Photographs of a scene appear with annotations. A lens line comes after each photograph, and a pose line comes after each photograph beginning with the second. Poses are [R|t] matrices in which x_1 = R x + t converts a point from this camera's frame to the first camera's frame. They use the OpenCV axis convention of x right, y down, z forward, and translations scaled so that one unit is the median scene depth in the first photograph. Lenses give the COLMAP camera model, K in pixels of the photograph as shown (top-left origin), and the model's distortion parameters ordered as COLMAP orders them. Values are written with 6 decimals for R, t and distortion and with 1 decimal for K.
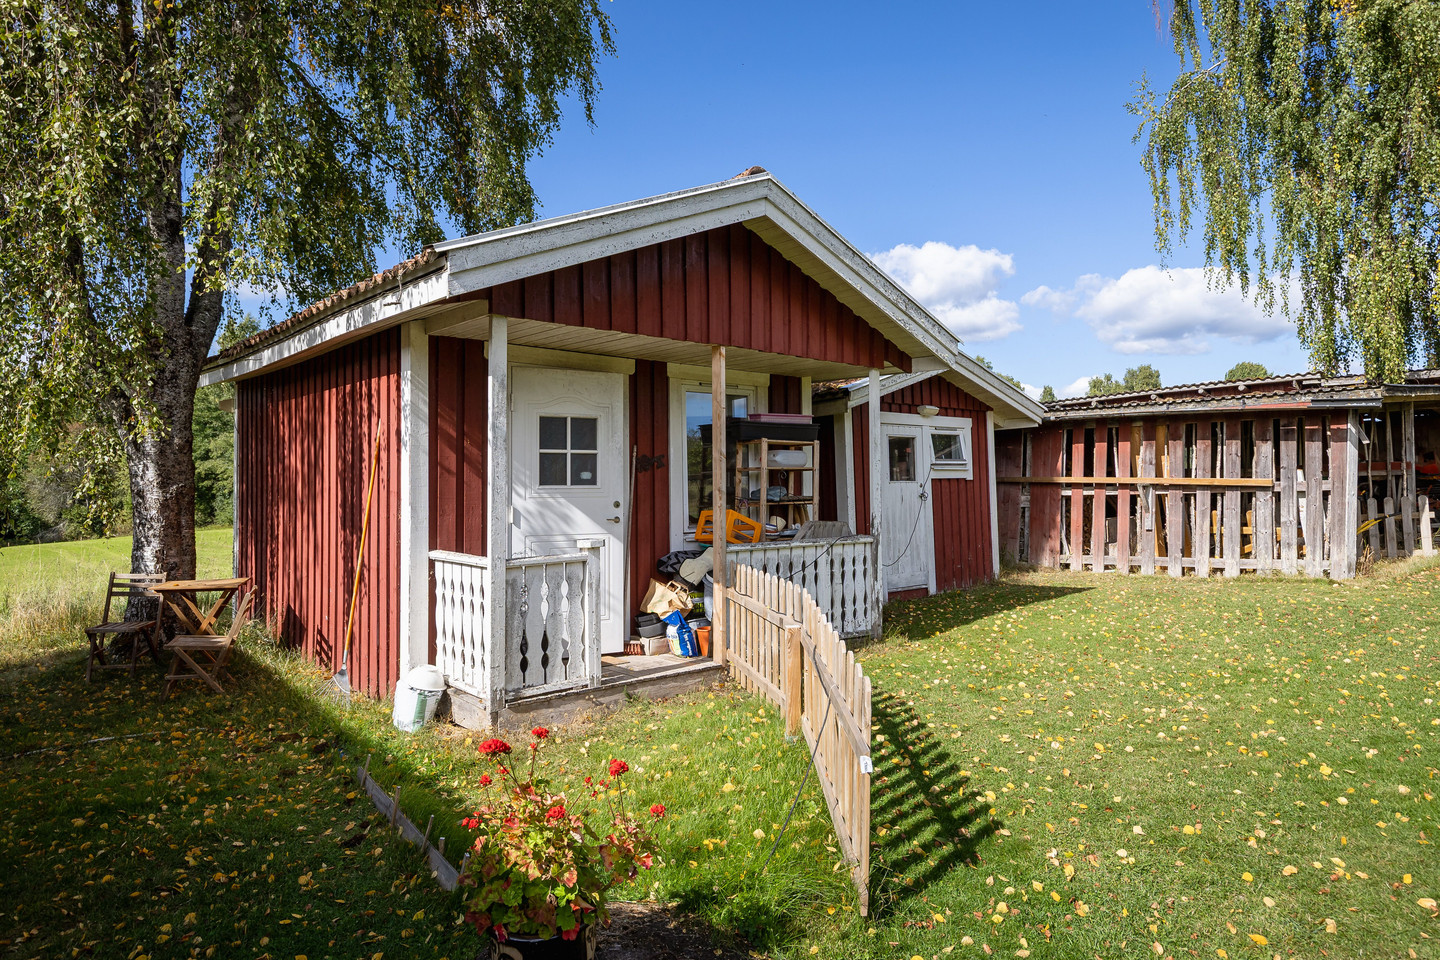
lens RADIAL K [[935.9, 0, 720.1], [0, 935.9, 476.9], [0, 0, 1]] dist [0.001594, -0.000087]
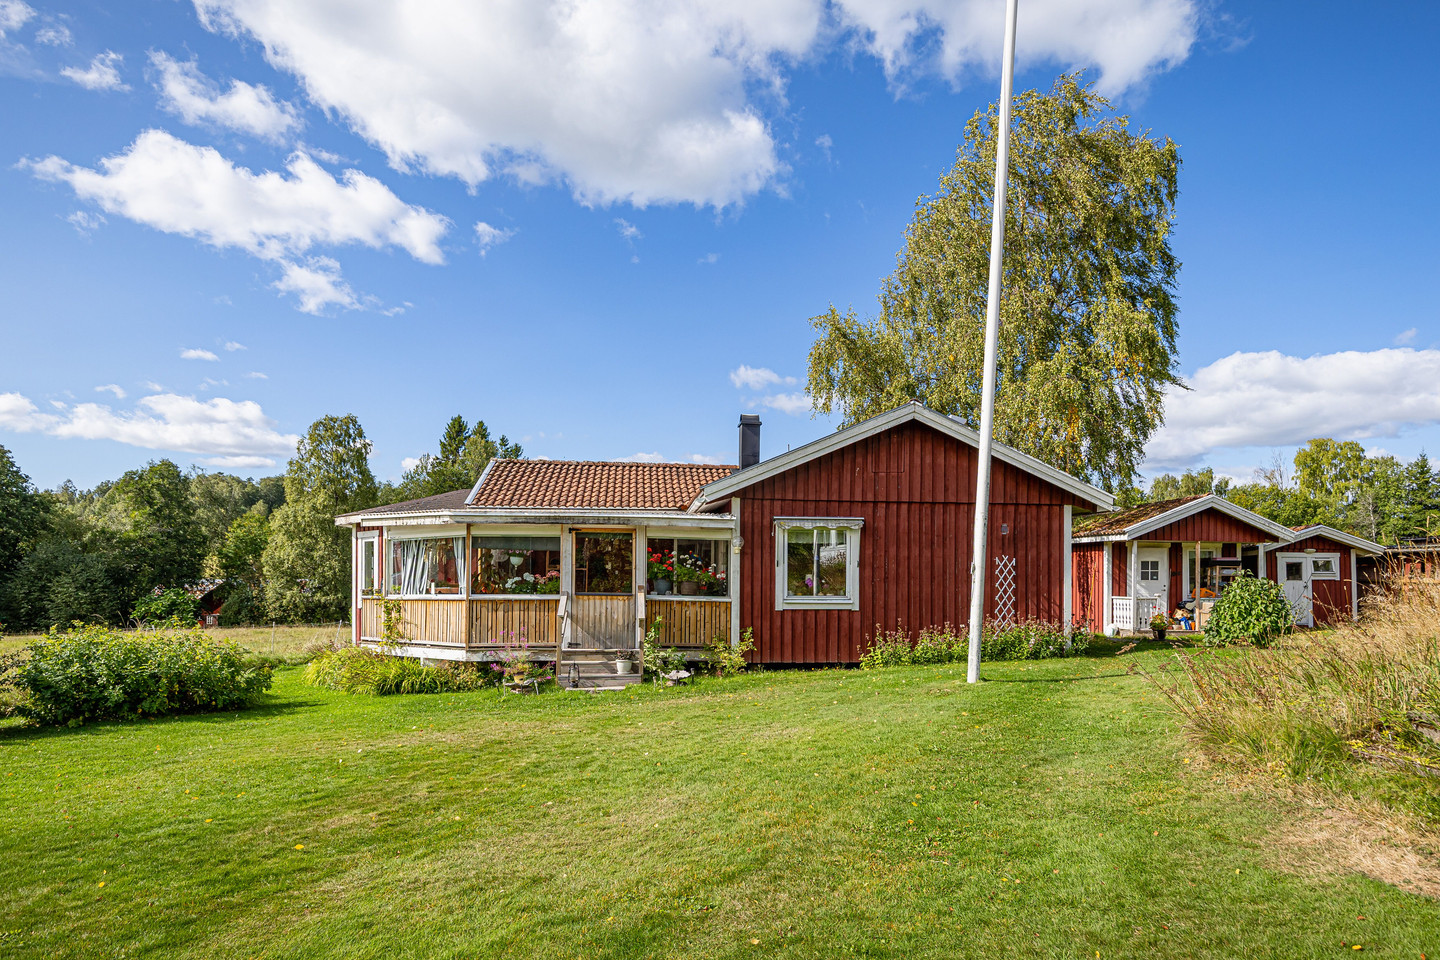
lens RADIAL K [[825.8, 0, 716.9], [0, 825.8, 575.3], [0, 0, 1]] dist [-0.006947, -0.000704]
pose [[0.830227, 0.005008, -0.557403, 0.209722], [-0.006646, 0.999977, -0.000914, 0.004020], [0.557386, 0.004463, 0.830241, -2.405296]]
